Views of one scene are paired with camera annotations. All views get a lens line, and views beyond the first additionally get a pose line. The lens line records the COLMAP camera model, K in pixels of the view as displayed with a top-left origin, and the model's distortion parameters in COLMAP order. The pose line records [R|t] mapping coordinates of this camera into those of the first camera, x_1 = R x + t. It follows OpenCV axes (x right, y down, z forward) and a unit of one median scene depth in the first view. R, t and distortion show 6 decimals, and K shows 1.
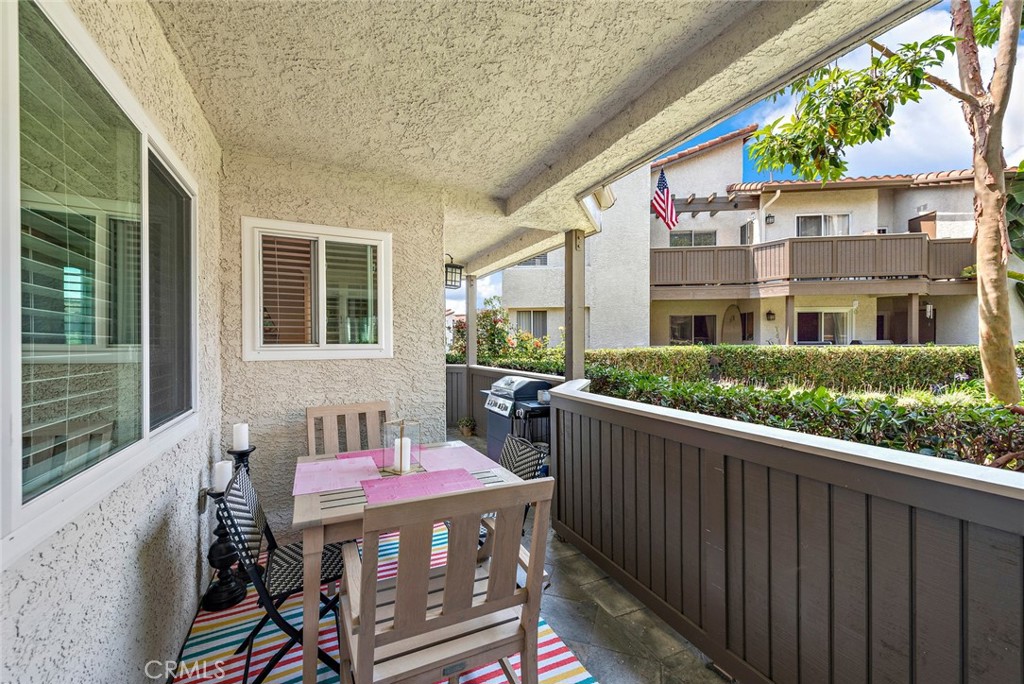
lens RADIAL K [[409.8, 0, 512.0], [0, 409.8, 342.0], [0, 0, 1]] dist [0.011760, -0.000071]
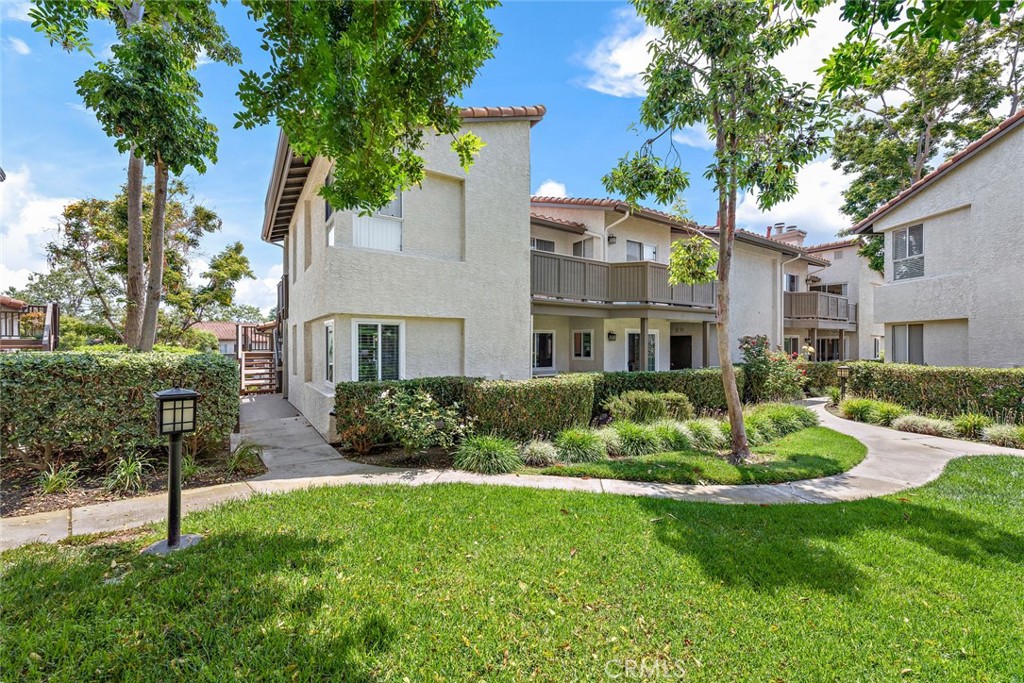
lens RADIAL K [[400.0, 0, 512.0], [0, 400.0, 341.5], [0, 0, 1]] dist [0.002306, -0.000080]
pose [[0.150015, -0.005086, -0.988671, 0.894537], [0.003503, 0.999983, -0.004613, -0.035329], [0.988677, -0.002772, 0.150031, -0.090698]]
